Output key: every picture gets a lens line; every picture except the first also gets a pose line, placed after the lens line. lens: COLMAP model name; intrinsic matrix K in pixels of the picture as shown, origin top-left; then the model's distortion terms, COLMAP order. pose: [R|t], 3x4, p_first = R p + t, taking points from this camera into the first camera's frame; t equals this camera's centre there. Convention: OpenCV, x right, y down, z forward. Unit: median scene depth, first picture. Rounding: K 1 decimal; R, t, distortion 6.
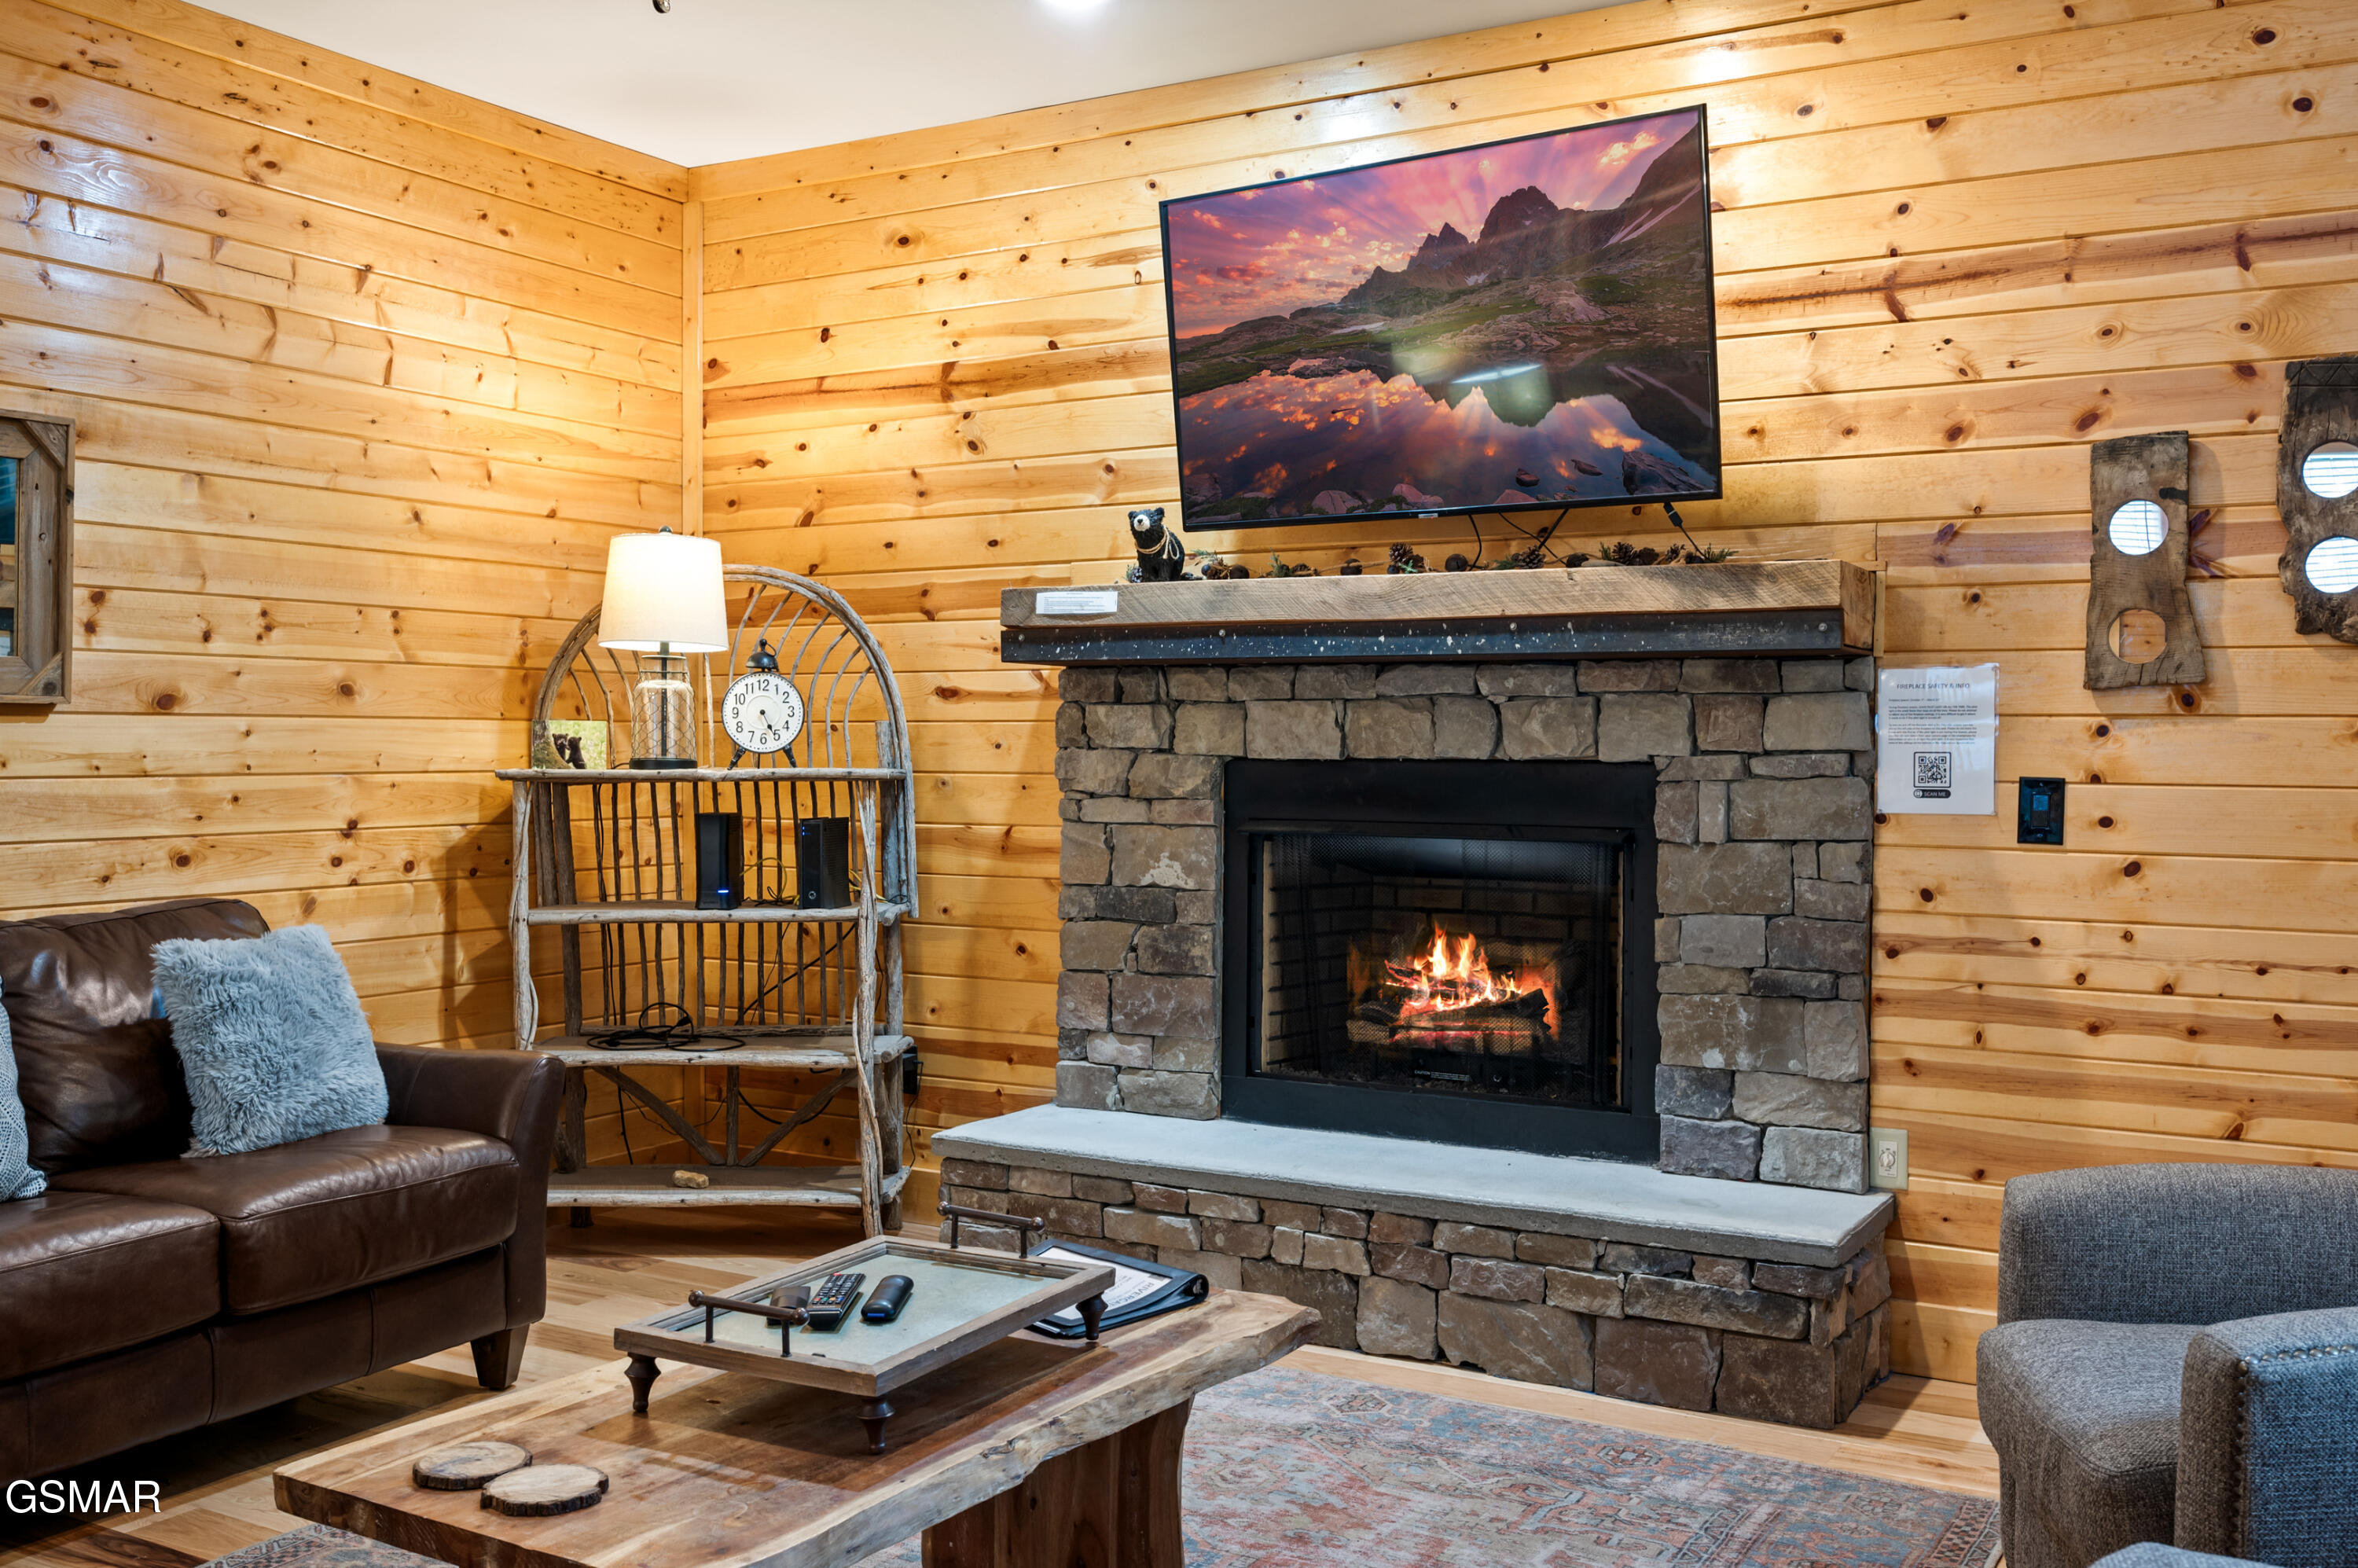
lens RADIAL K [[2034.6, 0, 1180.8], [0, 2034.6, 782.2], [0, 0, 1]] dist [0.005035, -0.000997]
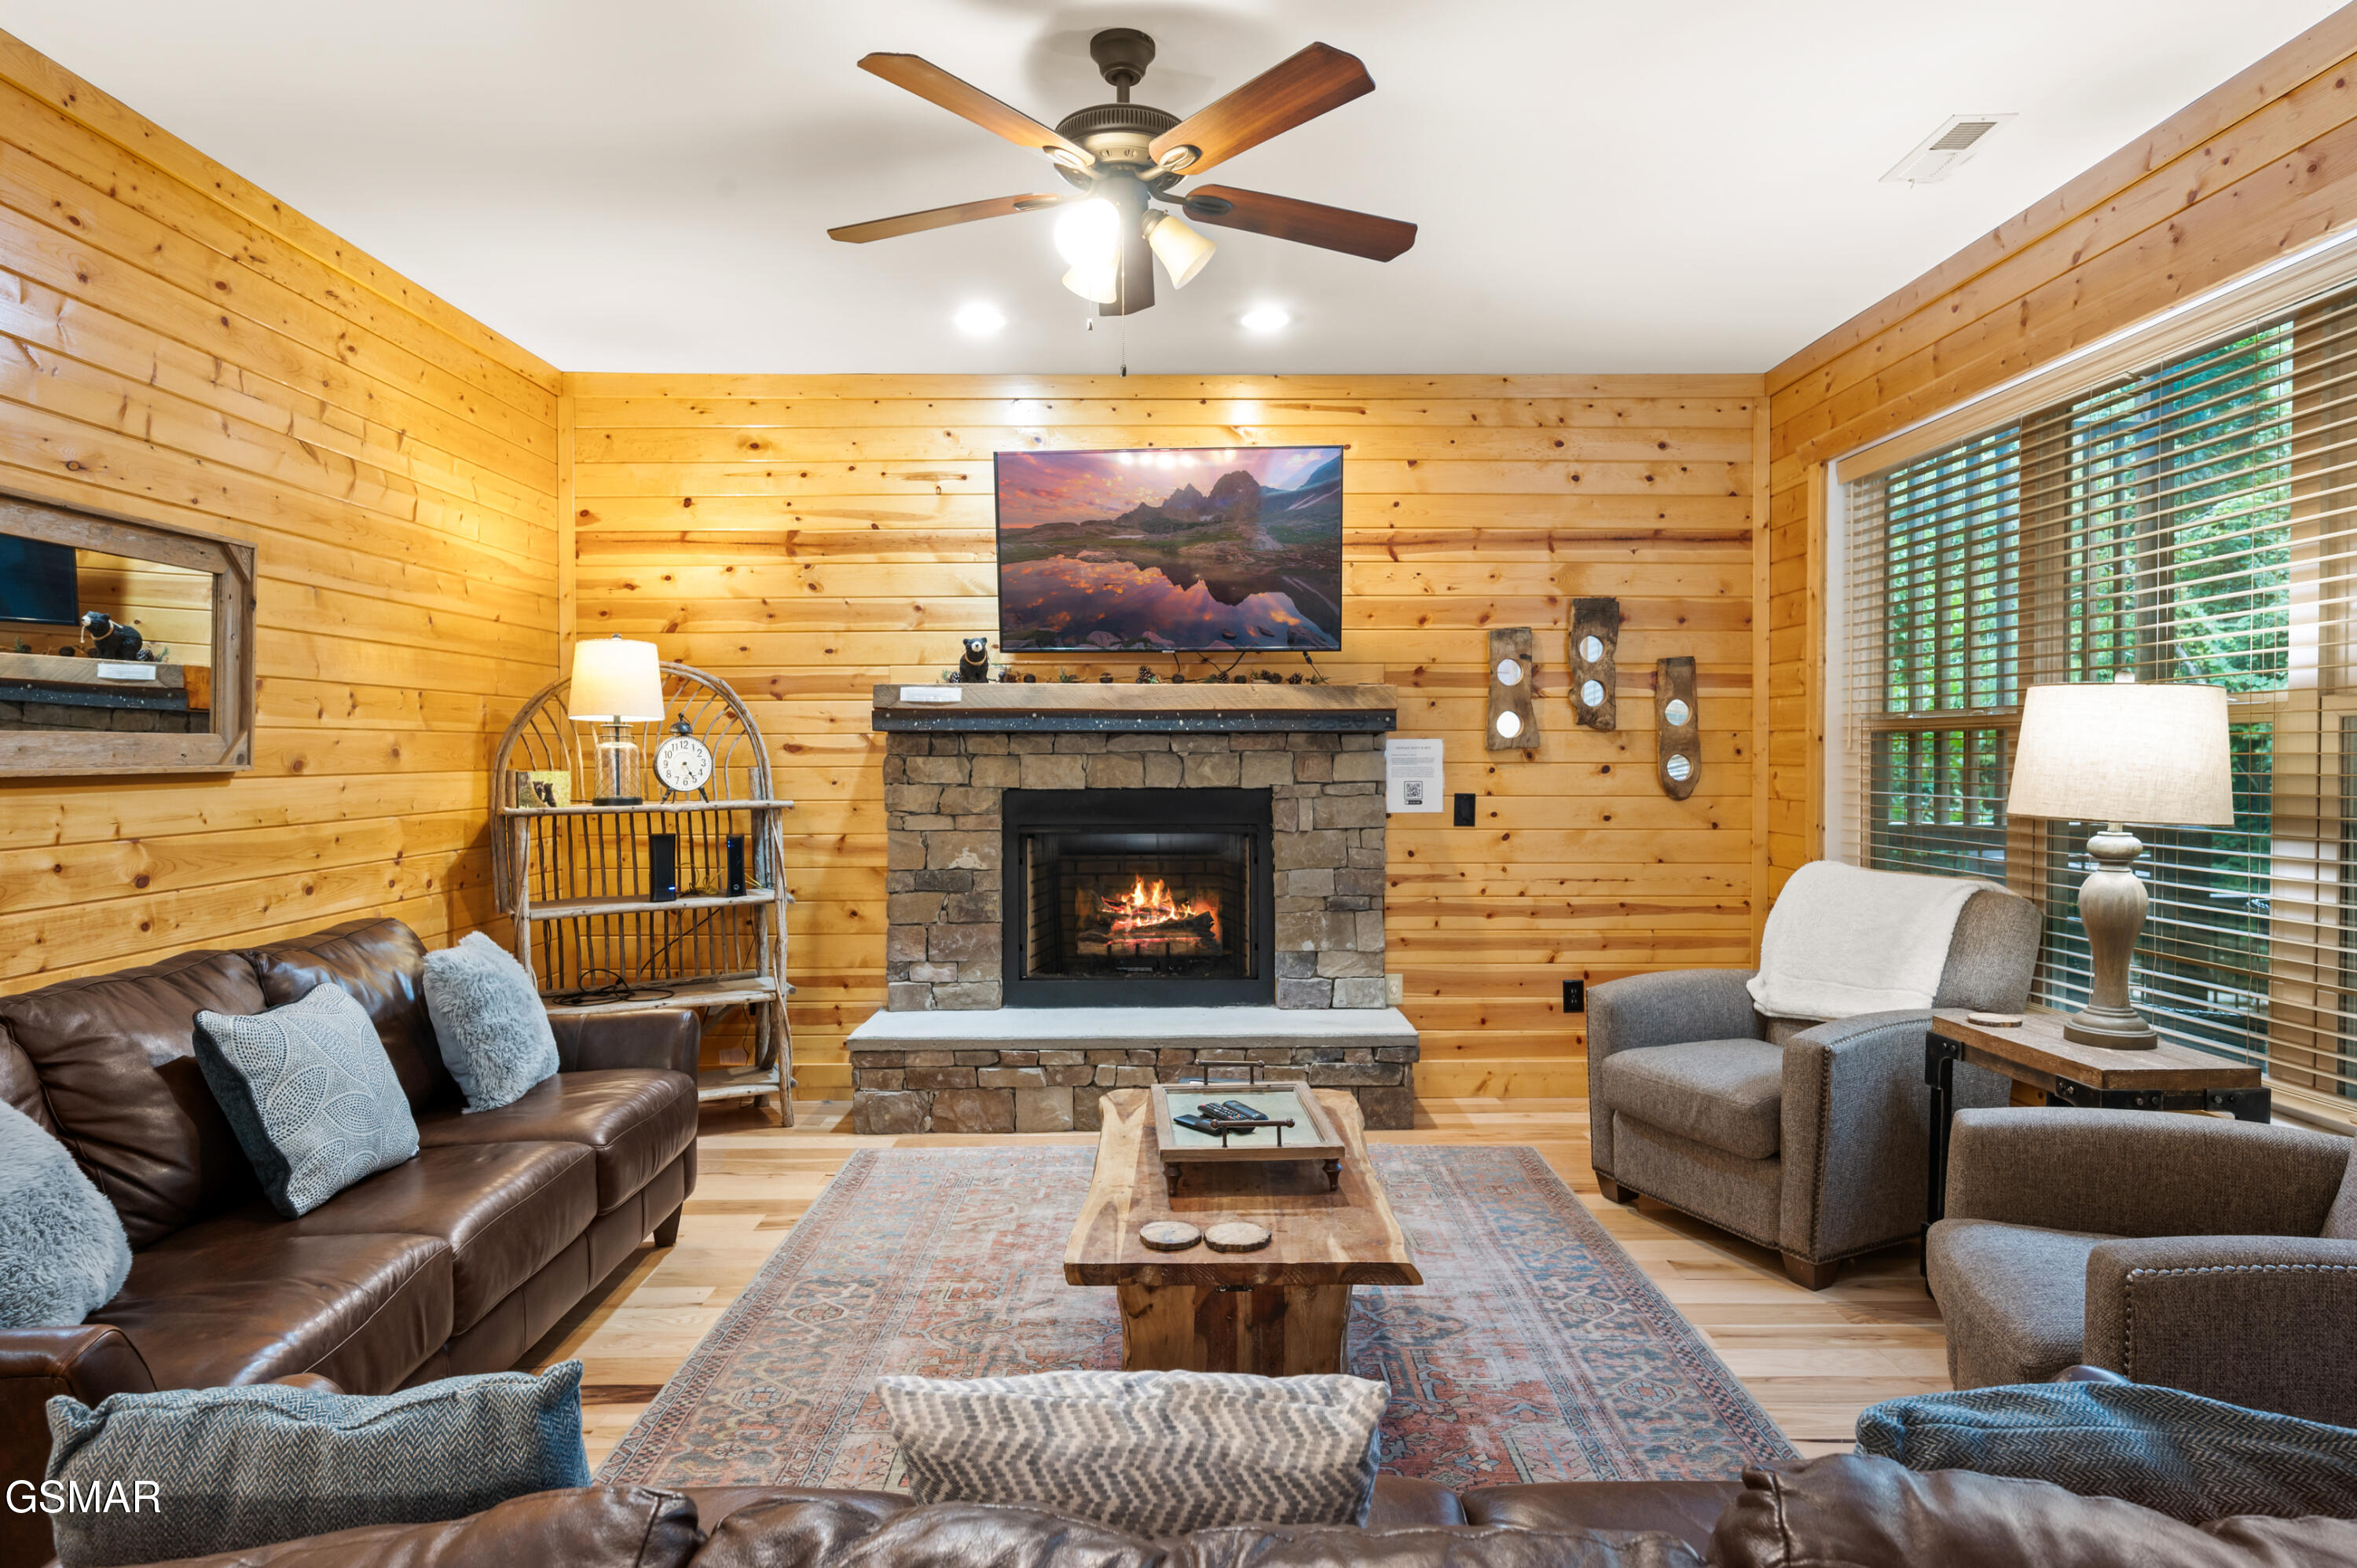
lens RADIAL K [[1296.4, 0, 1177.4], [0, 1296.4, 781.7], [0, 0, 1]] dist [0.004133, -0.000210]
pose [[0.865402, -0.019190, 0.500711, -0.414084], [0.017254, 0.999815, 0.008497, -0.026251], [-0.500782, 0.001286, 0.865573, 0.023637]]
